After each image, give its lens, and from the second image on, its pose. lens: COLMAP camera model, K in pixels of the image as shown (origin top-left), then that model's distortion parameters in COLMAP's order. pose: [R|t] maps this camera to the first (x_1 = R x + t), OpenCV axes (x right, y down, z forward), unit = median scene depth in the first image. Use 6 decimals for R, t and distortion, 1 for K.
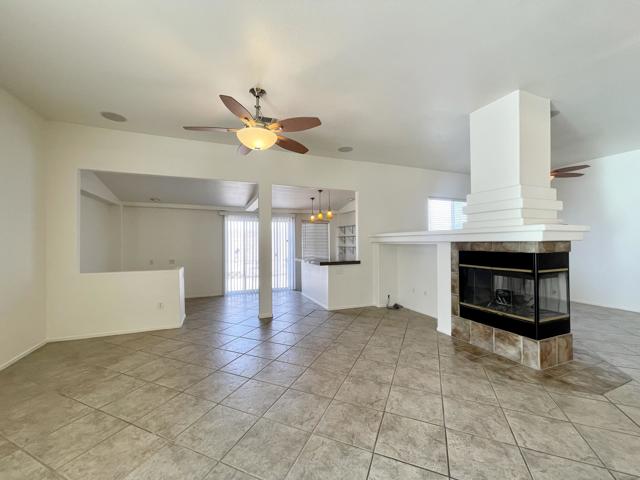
lens RADIAL K [[258.5, 0, 316.7], [0, 258.5, 240.6], [0, 0, 1]] dist [-0.000468, 0.000198]
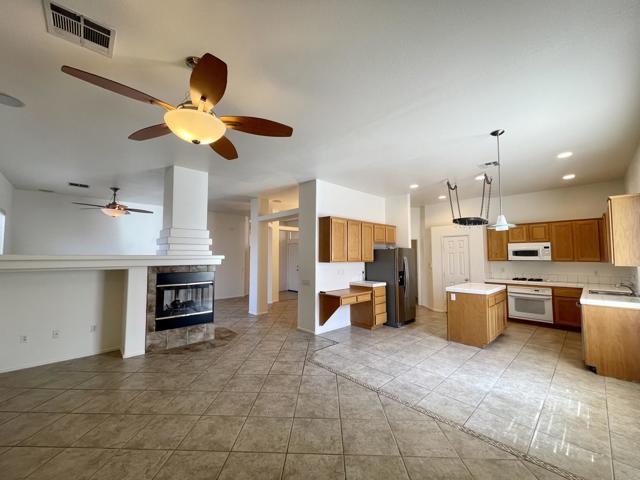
lens RADIAL K [[258.5, 0, 316.7], [0, 258.5, 240.6], [0, 0, 1]] dist [-0.000468, 0.000198]
pose [[-0.359342, 0.060238, 0.931260, -0.810915], [-0.003725, 0.997814, -0.065980, -0.035812], [-0.933199, -0.027178, -0.358332, 0.768300]]
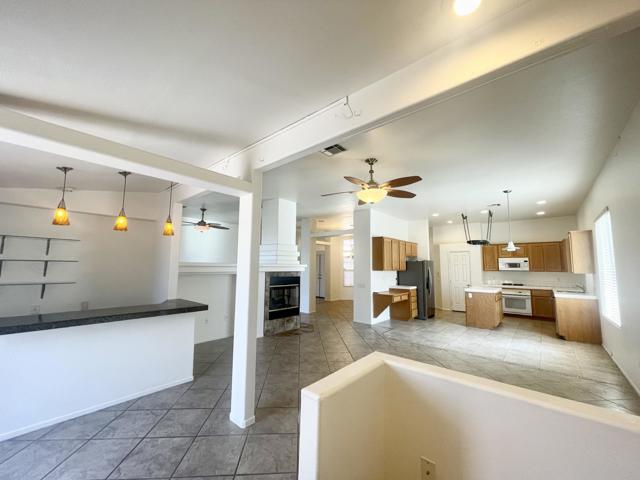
lens RADIAL K [[258.5, 0, 316.7], [0, 258.5, 240.6], [0, 0, 1]] dist [-0.000468, 0.000198]
pose [[-0.449389, 0.090103, 0.888781, -1.021235], [-0.012719, 0.994154, -0.107216, -0.019637], [-0.893246, -0.059486, -0.445616, 1.492180]]
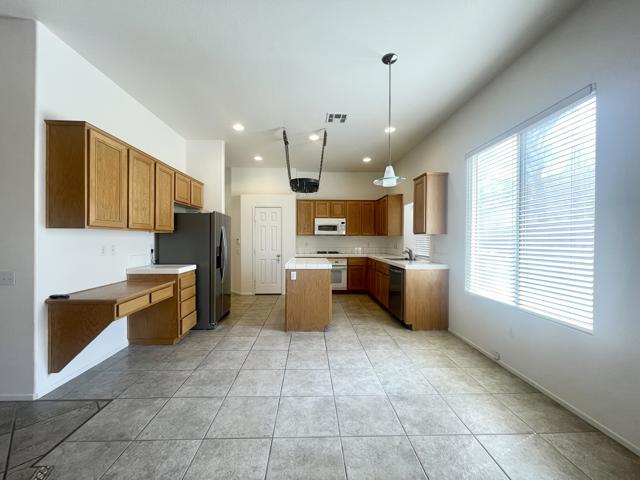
lens RADIAL K [[258.5, 0, 316.7], [0, 258.5, 240.6], [0, 0, 1]] dist [-0.000468, 0.000198]
pose [[-0.937801, -0.001764, 0.347170, -0.273587], [-0.002073, 0.999998, -0.000518, 0.018678], [-0.347168, -0.001205, -0.937802, 0.588169]]
